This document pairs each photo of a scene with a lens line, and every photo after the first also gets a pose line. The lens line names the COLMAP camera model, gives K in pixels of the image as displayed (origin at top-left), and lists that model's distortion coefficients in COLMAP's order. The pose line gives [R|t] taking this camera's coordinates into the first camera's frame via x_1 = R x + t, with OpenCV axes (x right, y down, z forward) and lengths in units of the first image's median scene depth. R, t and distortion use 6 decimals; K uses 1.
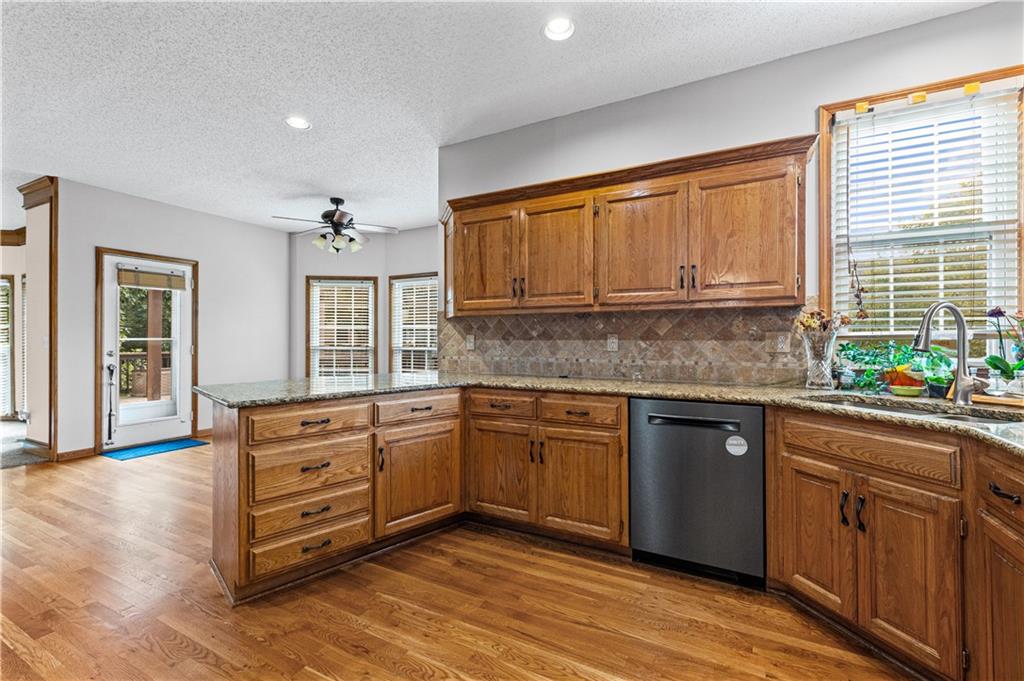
lens RADIAL K [[438.2, 0, 518.7], [0, 438.2, 338.0], [0, 0, 1]] dist [0.014635, -0.003079]
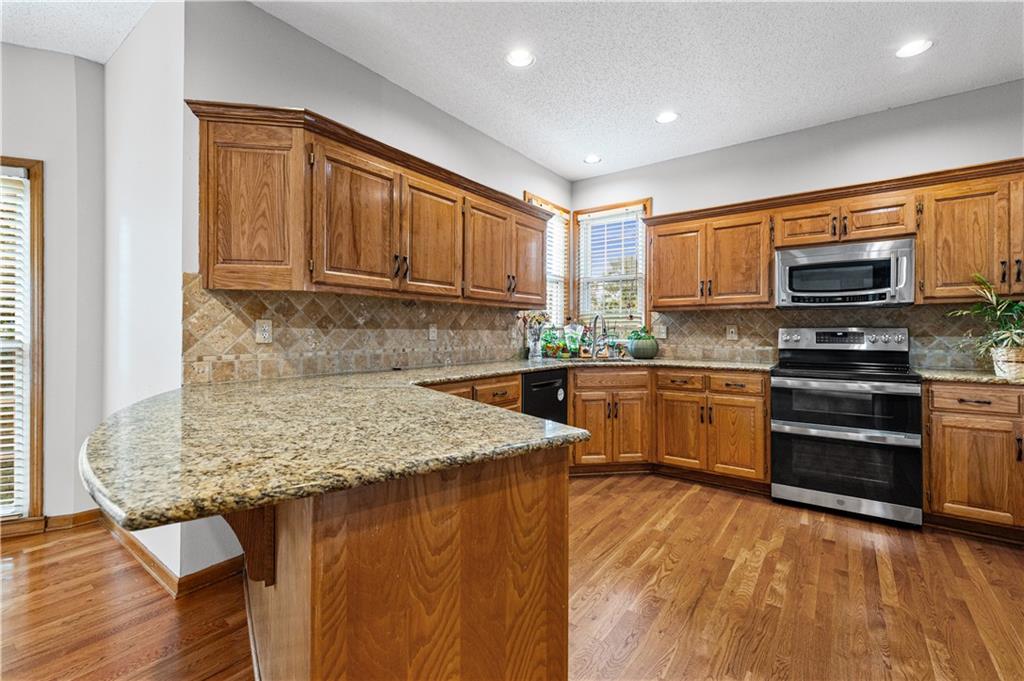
lens RADIAL K [[438.2, 0, 509.2], [0, 438.2, 330.6], [0, 0, 1]] dist [0.014635, -0.003079]
pose [[0.166000, 0.002229, 0.986123, -0.762403], [-0.011085, 0.999938, -0.000394, 0.005785], [-0.986063, -0.010866, 0.166014, 0.612373]]
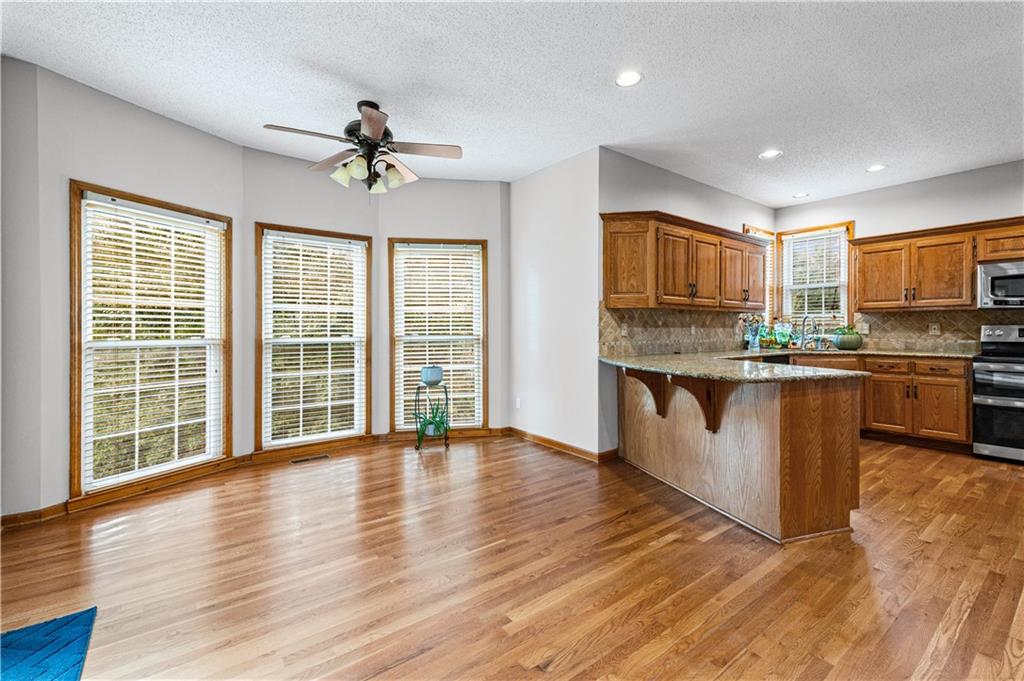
lens RADIAL K [[438.2, 0, 514.4], [0, 438.2, 329.9], [0, 0, 1]] dist [0.014635, -0.003079]
pose [[0.424753, -0.004707, 0.905297, -1.447337], [-0.005371, 0.999956, 0.007719, 0.003551], [-0.905293, -0.008141, 0.424709, 0.865845]]
